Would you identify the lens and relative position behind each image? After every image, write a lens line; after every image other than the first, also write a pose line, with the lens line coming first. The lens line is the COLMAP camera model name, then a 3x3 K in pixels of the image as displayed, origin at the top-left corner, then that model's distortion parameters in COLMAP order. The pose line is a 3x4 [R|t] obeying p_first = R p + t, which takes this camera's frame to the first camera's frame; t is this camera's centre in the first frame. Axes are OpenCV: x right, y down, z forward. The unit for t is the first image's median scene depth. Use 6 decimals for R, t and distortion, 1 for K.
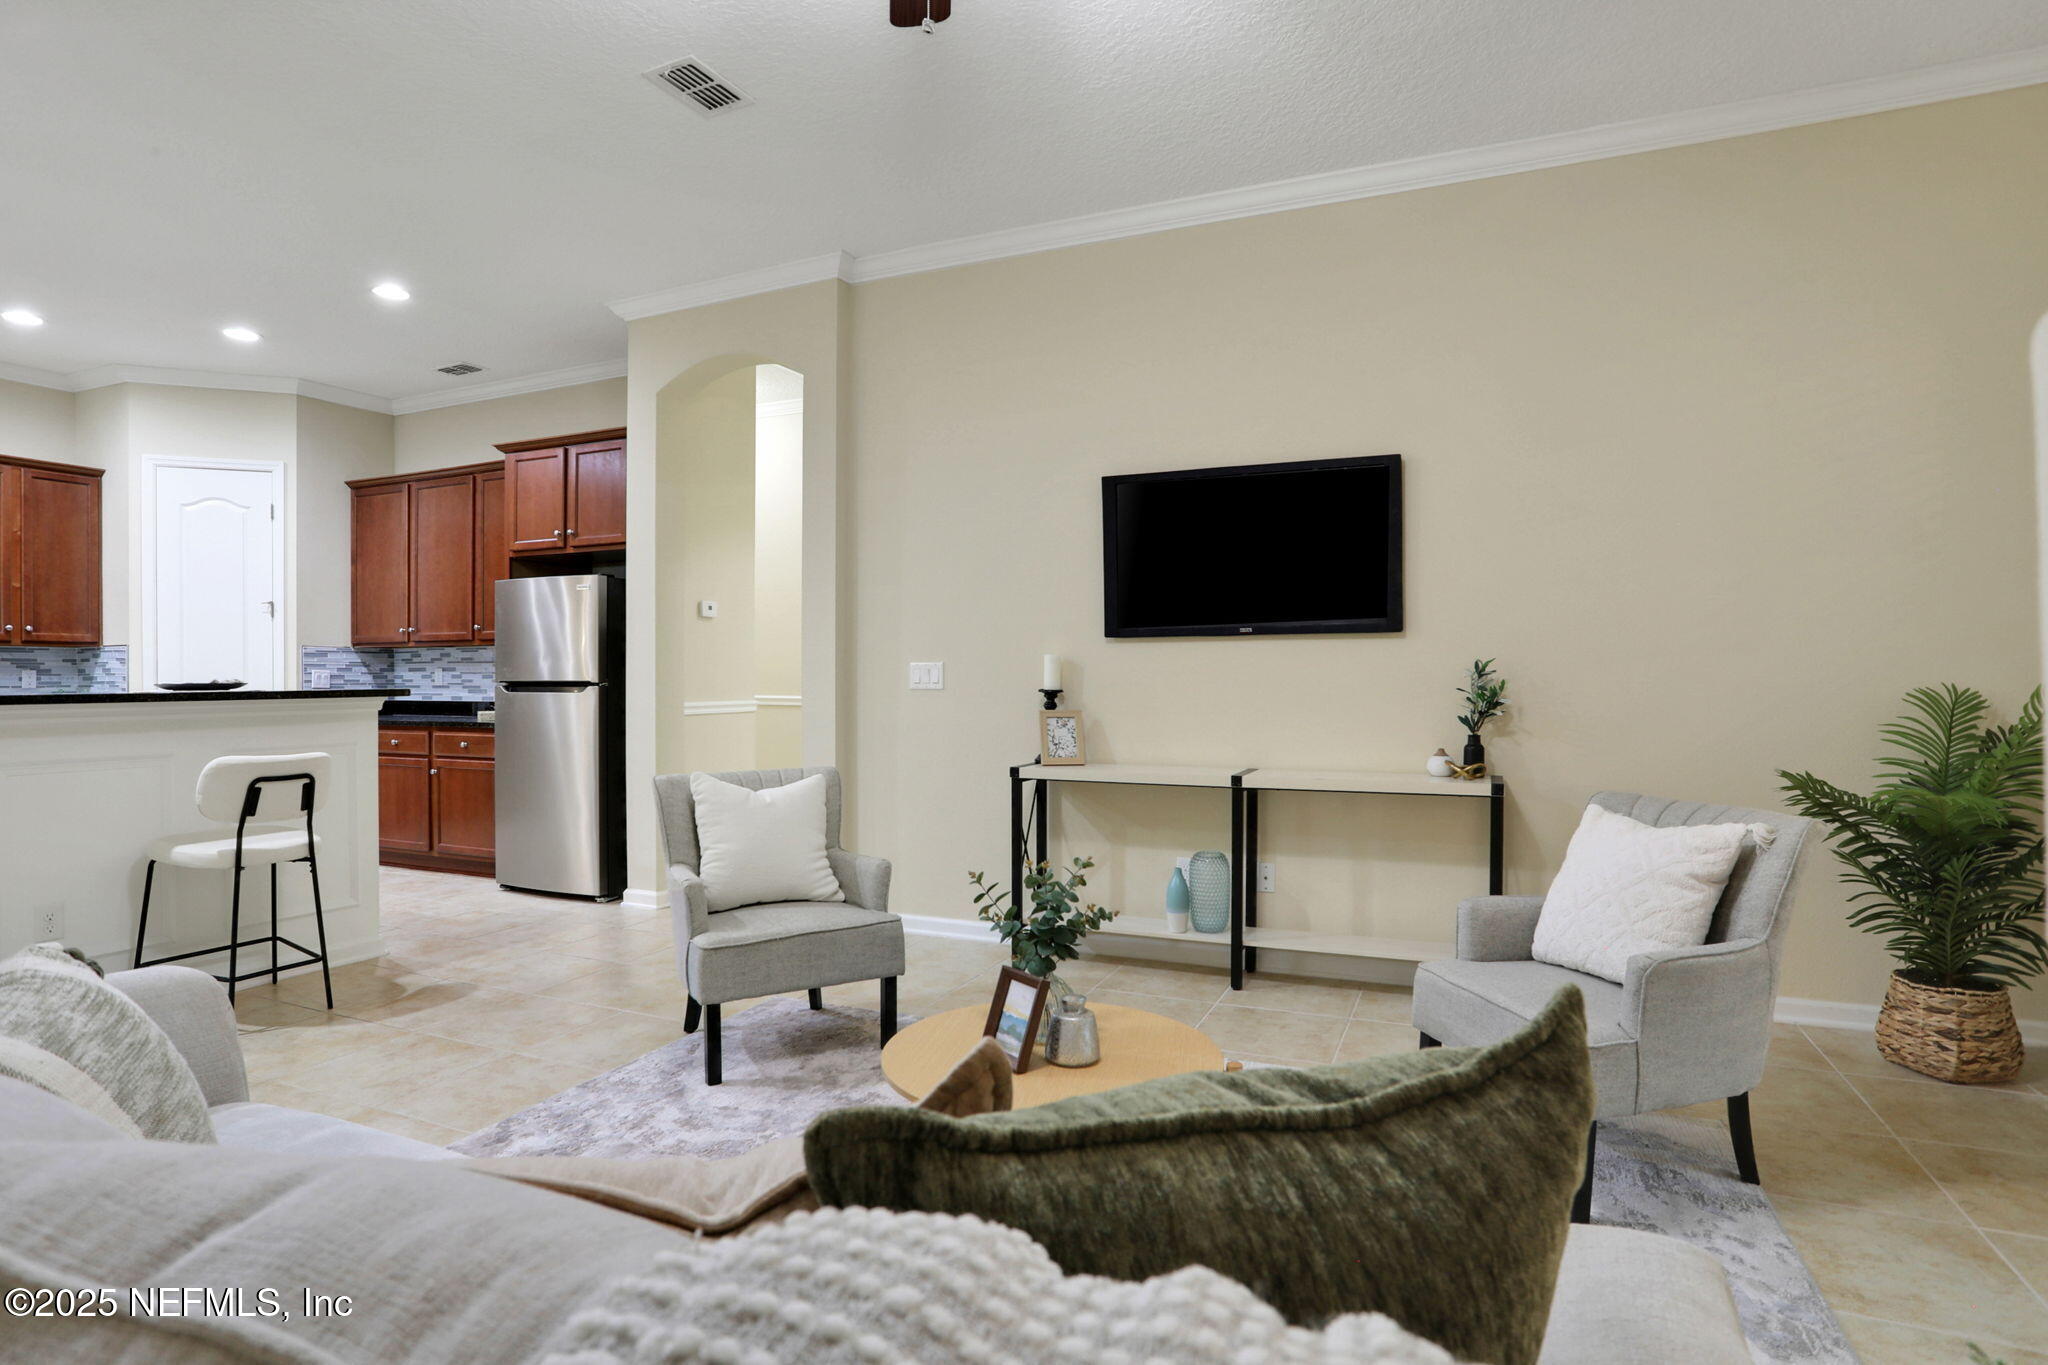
lens RADIAL K [[1048.5, 0, 1008.9], [0, 1048.5, 679.6], [0, 0, 1]] dist [-0.021972, 0.000397]
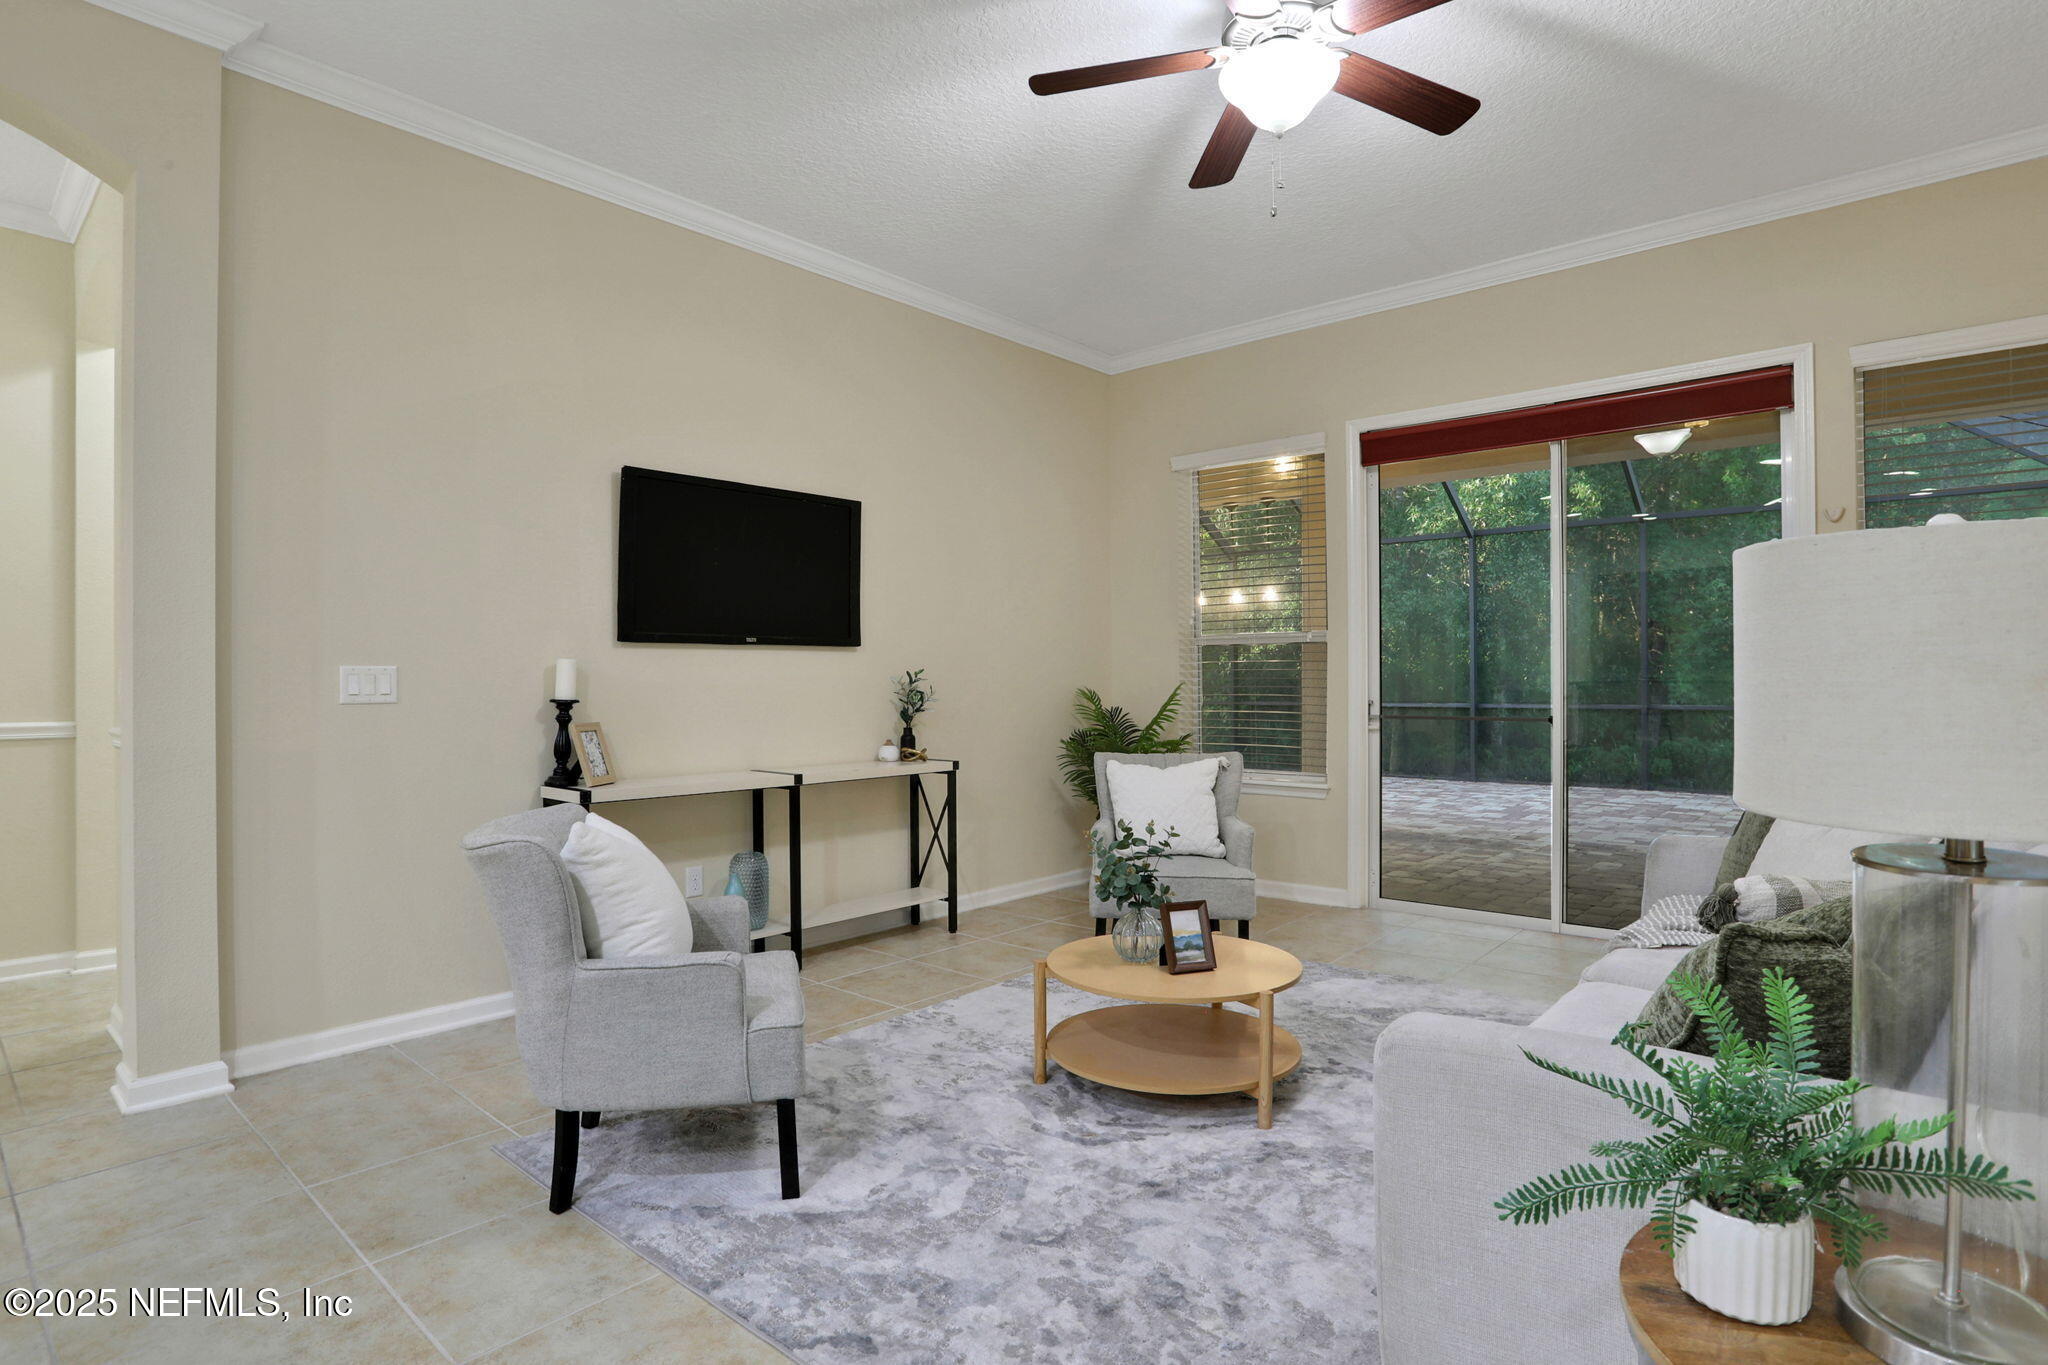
lens RADIAL K [[1048.5, 0, 1008.1], [0, 1048.5, 678.8], [0, 0, 1]] dist [-0.021972, 0.000397]
pose [[0.315047, 0.001506, 0.949075, -0.731394], [0.011920, 0.999914, -0.005543, 0.001390], [-0.949001, 0.013059, 0.315002, 0.441736]]
